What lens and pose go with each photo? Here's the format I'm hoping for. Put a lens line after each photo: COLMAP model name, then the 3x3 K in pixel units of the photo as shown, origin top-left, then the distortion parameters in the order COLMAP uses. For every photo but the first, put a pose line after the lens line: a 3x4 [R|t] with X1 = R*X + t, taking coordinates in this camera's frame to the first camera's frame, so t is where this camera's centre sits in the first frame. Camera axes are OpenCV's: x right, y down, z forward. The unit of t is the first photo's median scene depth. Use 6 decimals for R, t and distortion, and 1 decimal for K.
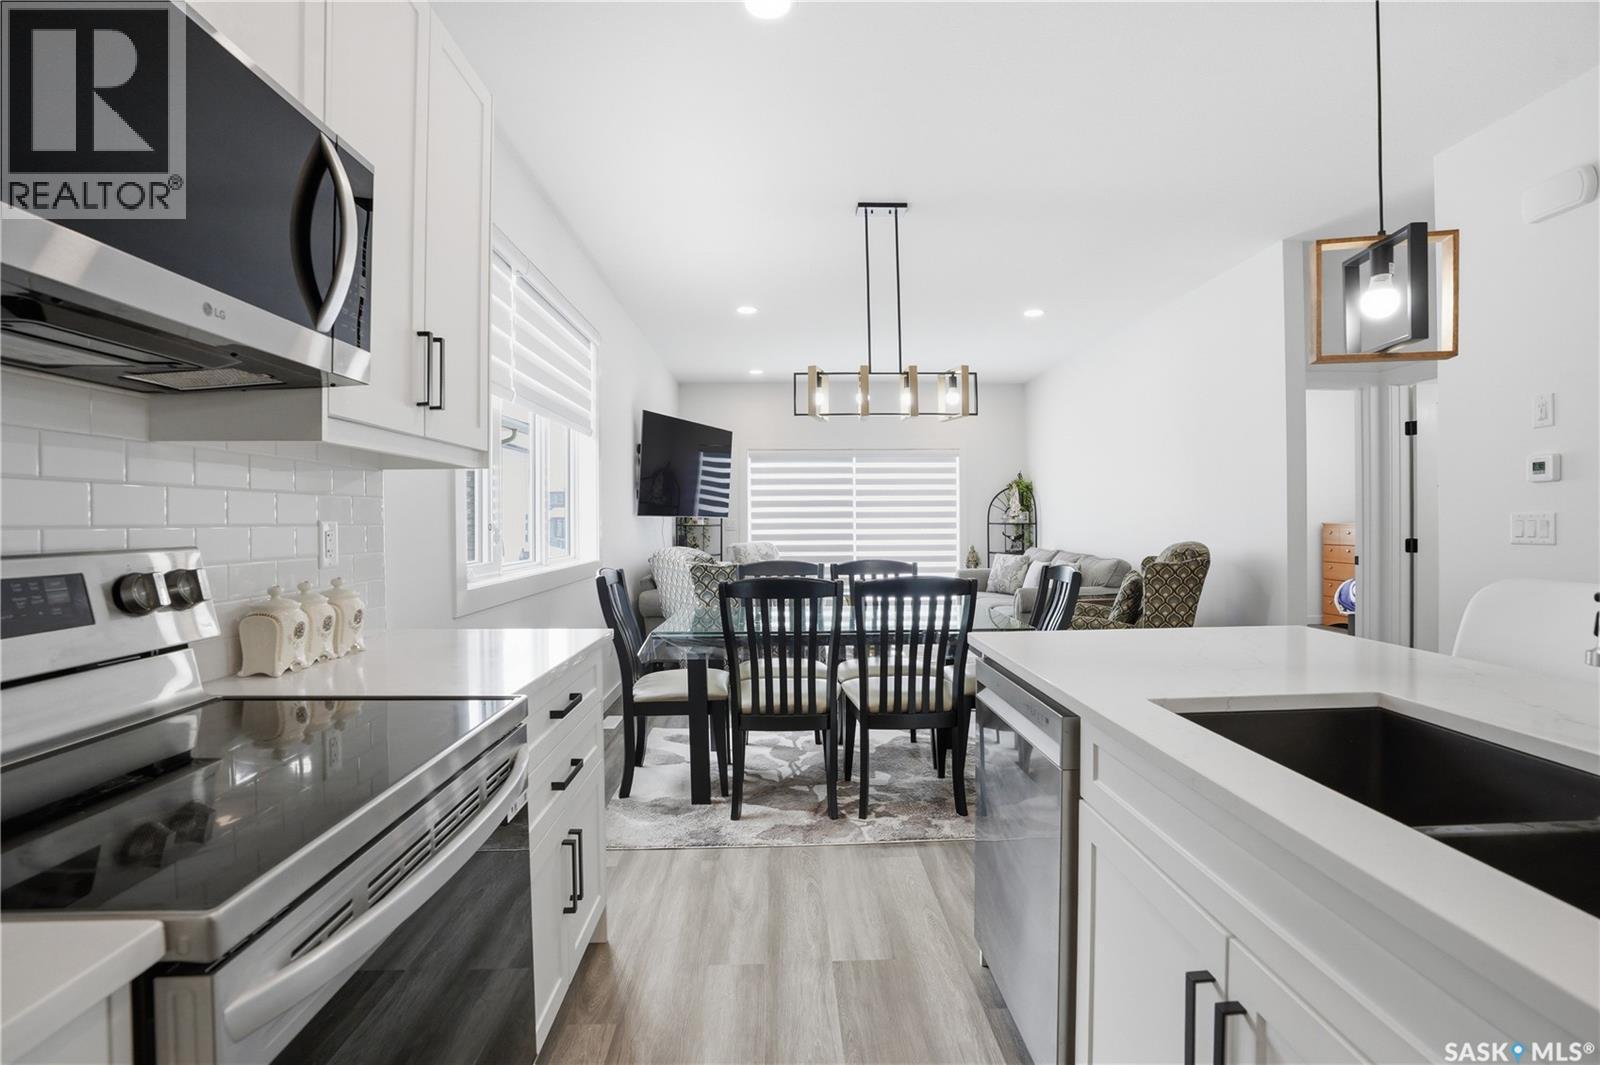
lens RADIAL K [[756.3, 0, 800.0], [0, 756.3, 532.5], [0, 0, 1]] dist [-0.069325, 0.029673]
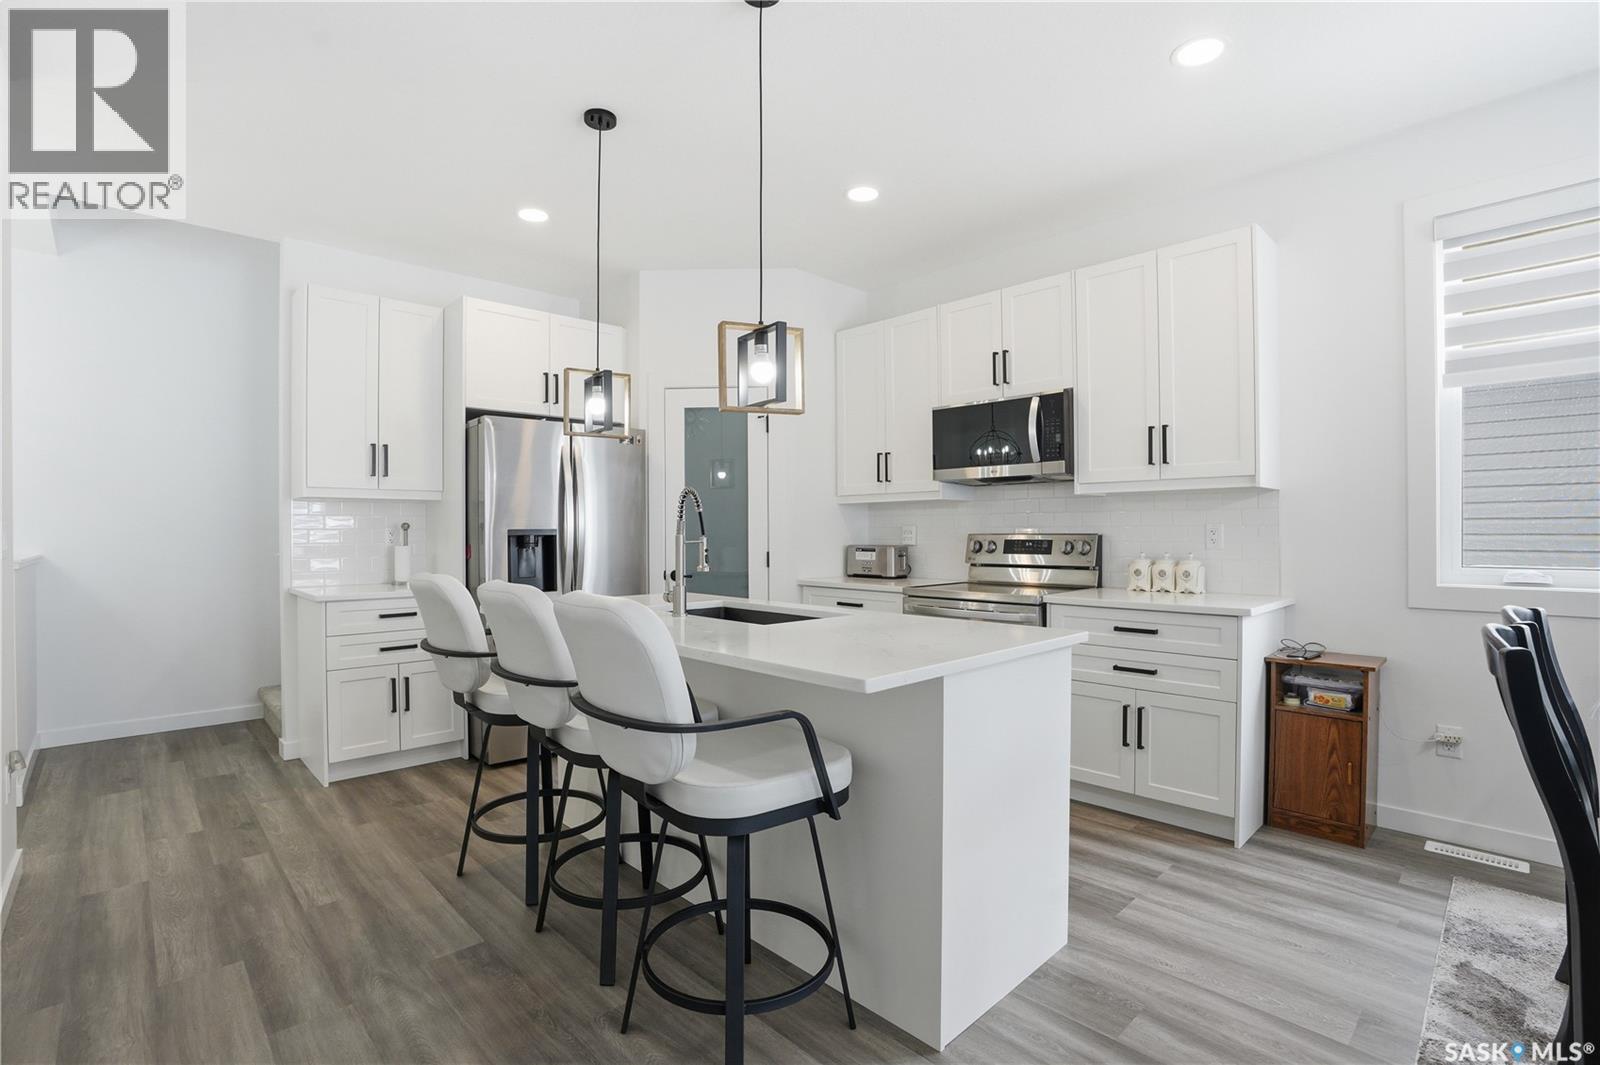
lens RADIAL K [[756.3, 0, 800.0], [0, 756.3, 532.5], [0, 0, 1]] dist [-0.069325, 0.029673]
pose [[-0.738537, 0.009791, -0.674142, 0.838717], [-0.004148, 0.999810, 0.019065, -0.015036], [0.674200, 0.016876, -0.738356, 1.028044]]
